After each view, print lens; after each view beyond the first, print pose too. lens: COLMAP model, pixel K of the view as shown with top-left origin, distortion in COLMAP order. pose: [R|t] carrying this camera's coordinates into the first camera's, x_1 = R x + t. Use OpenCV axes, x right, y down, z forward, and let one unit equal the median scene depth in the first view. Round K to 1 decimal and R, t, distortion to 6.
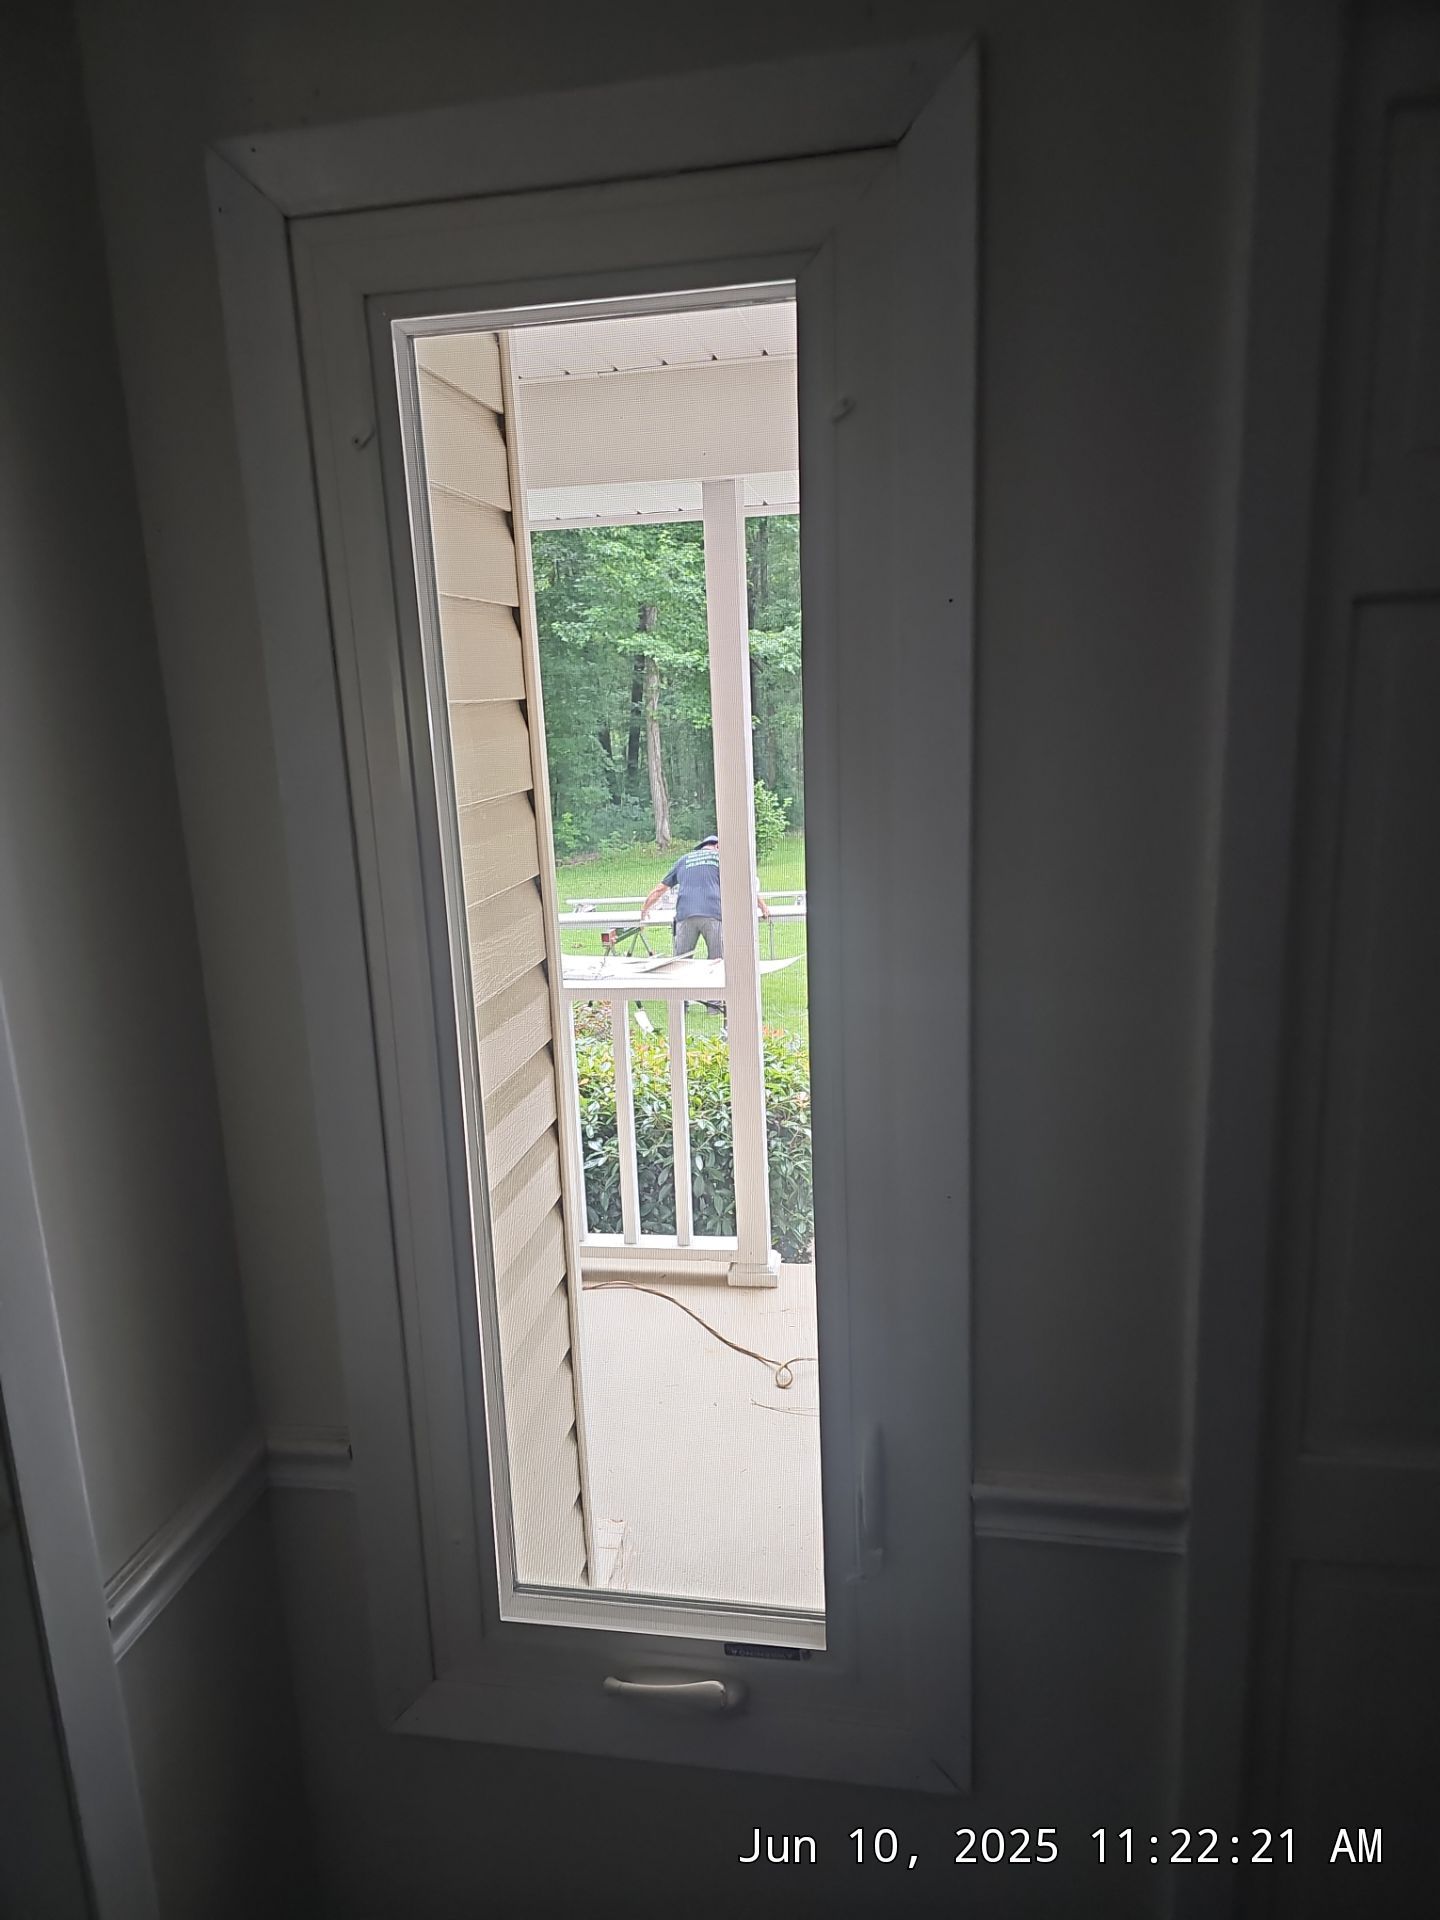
lens RADIAL K [[1293.8, 0, 712.8], [0, 1293.8, 943.2], [0, 0, 1]] dist [0.066489, -0.029494]
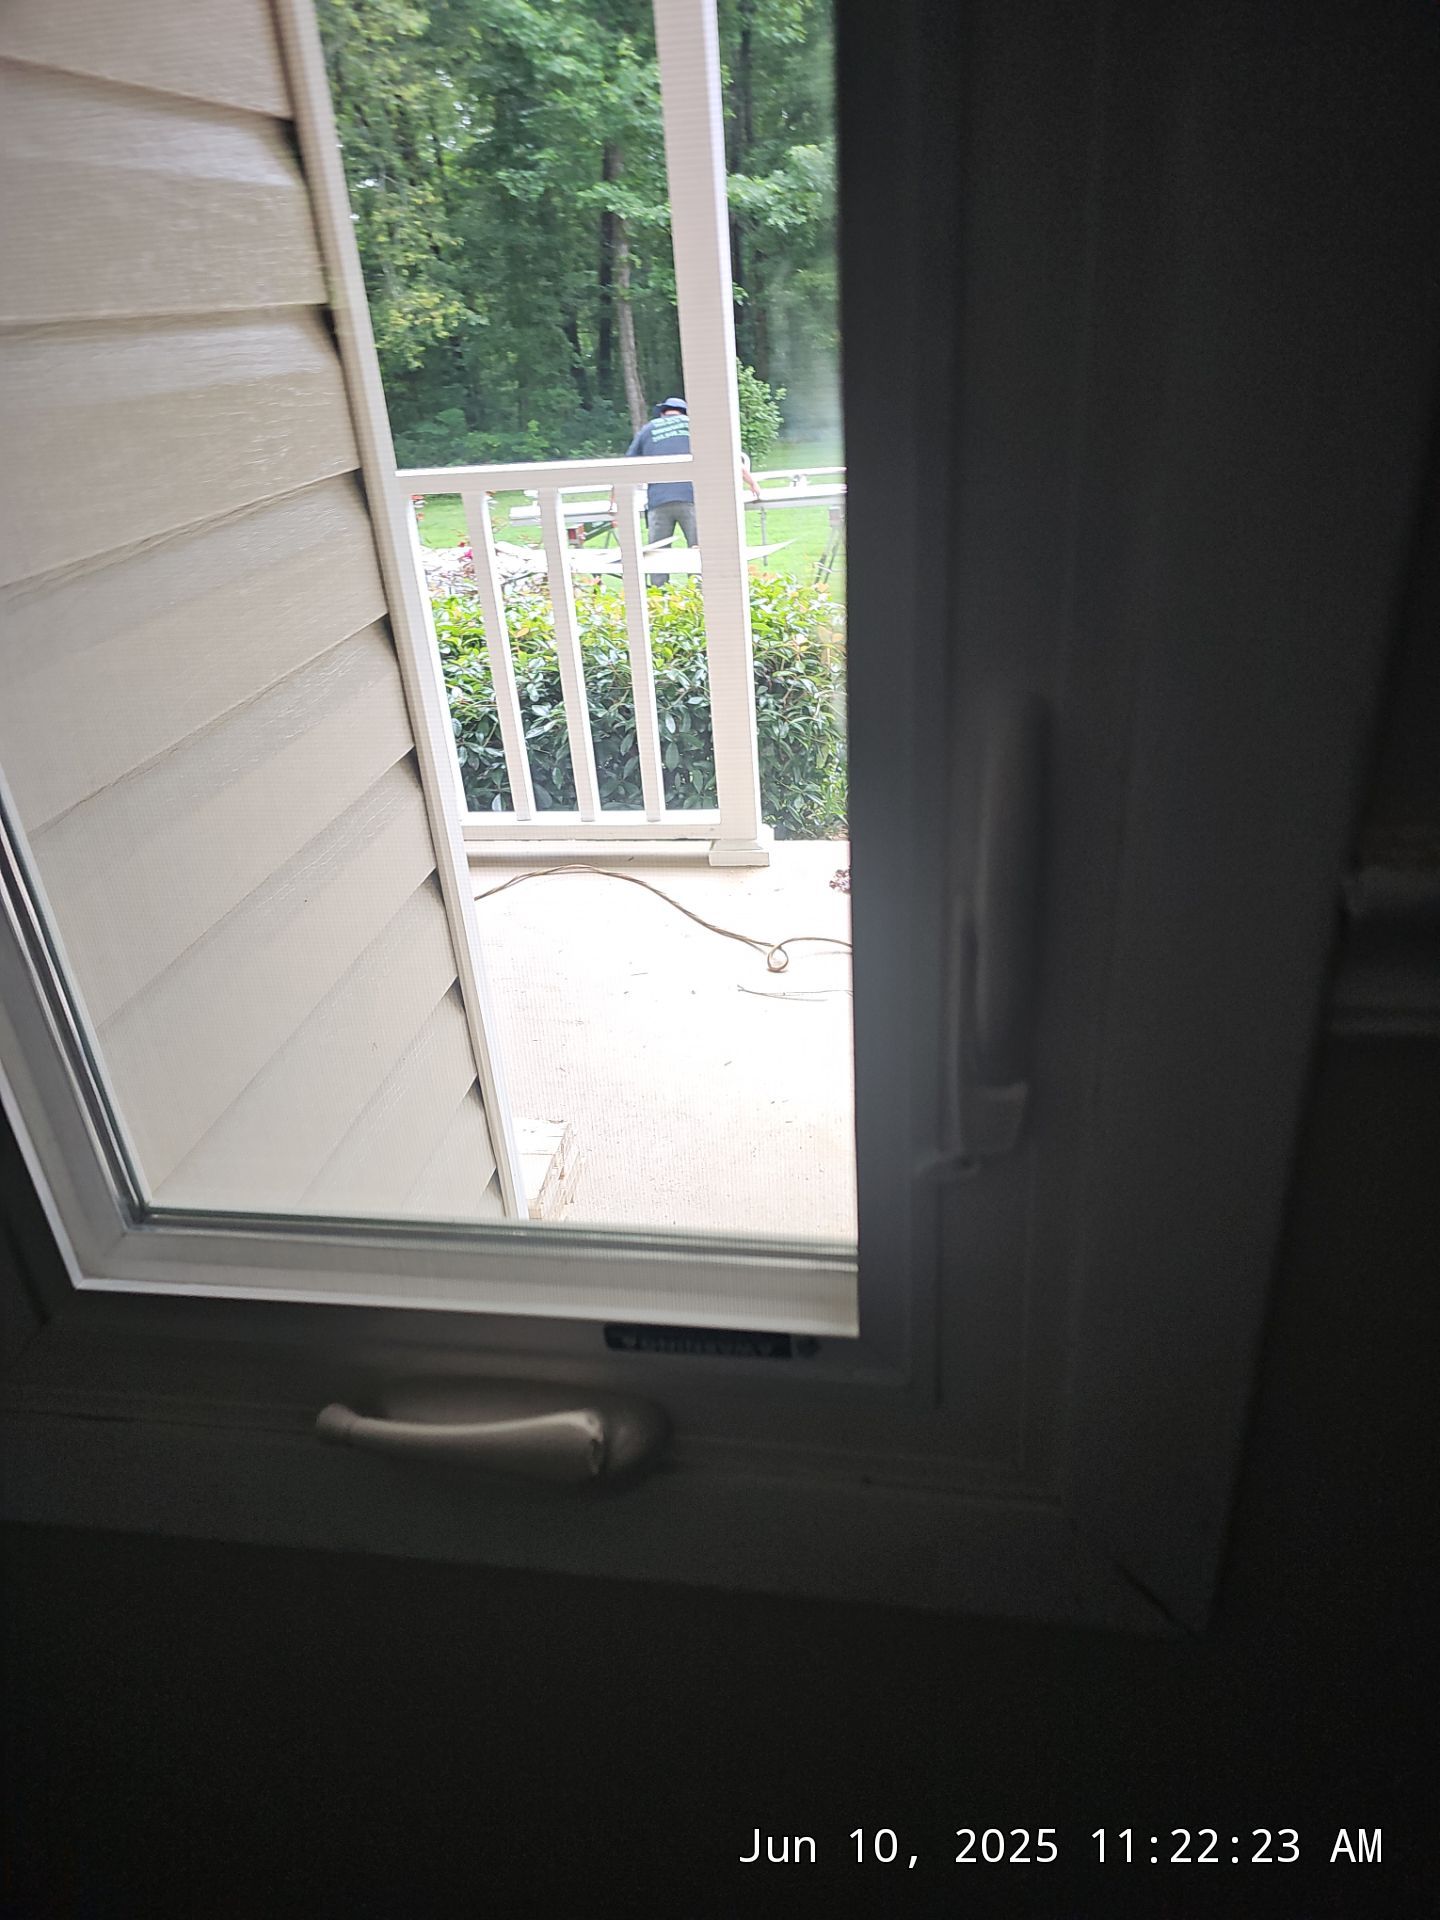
lens RADIAL K [[1293.8, 0, 709.0], [0, 1293.8, 942.9], [0, 0, 1]] dist [0.066489, -0.029494]
pose [[0.999518, -0.030460, -0.005986, 0.013646], [0.030978, 0.966262, 0.255691, 0.092852], [-0.002005, -0.255753, 0.966740, 0.188036]]
